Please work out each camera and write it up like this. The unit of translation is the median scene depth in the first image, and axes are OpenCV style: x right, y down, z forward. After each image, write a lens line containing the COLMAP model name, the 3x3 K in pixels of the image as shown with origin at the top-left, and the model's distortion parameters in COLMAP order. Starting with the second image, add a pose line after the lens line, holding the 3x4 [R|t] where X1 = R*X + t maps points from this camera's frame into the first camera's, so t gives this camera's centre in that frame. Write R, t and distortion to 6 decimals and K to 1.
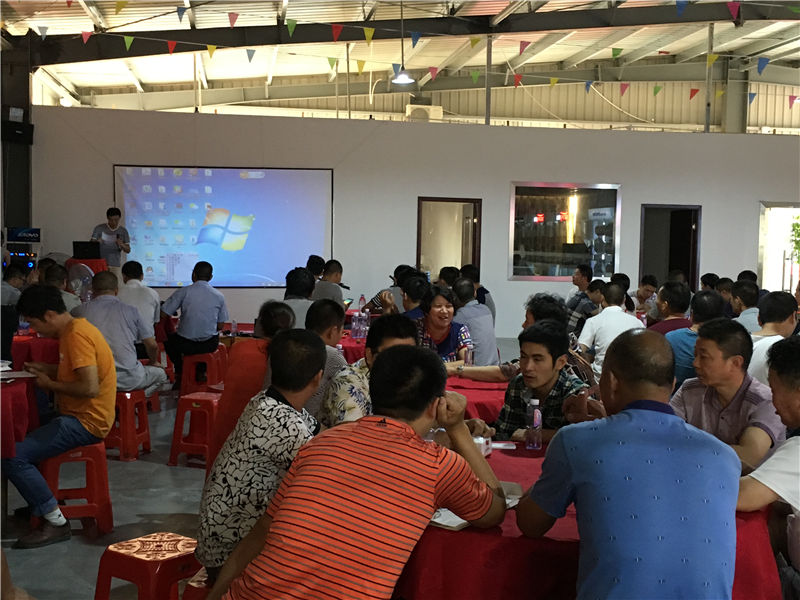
lens RADIAL K [[1042.1, 0, 409.3], [0, 1042.1, 297.9], [0, 0, 1]] dist [0.053539, -0.023300]
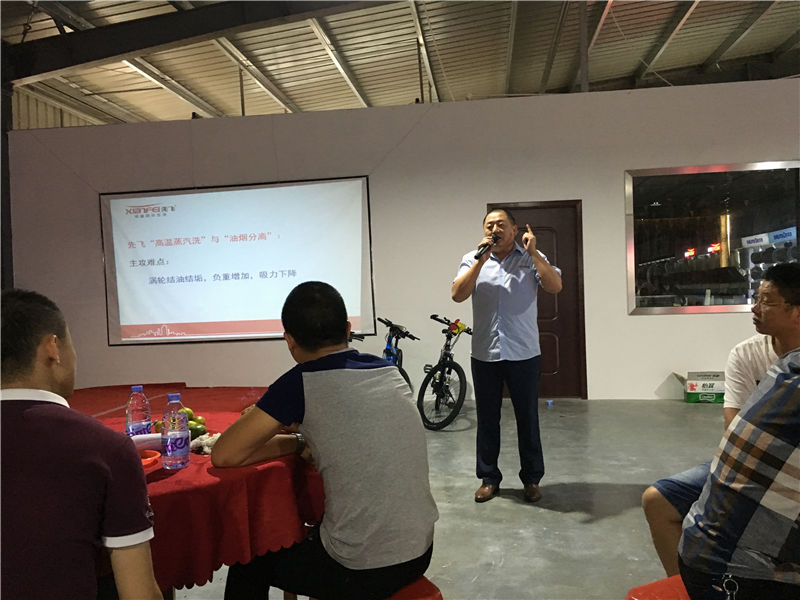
lens RADIAL K [[652.6, 0, 400.0], [0, 652.6, 300.0], [0, 0, 1]] dist [0.196968, -0.312047]
pose [[0.955530, -0.050301, -0.290573, 0.080001], [0.037708, 0.998098, -0.048780, -0.011093], [0.292474, 0.035654, 0.955609, 0.548191]]
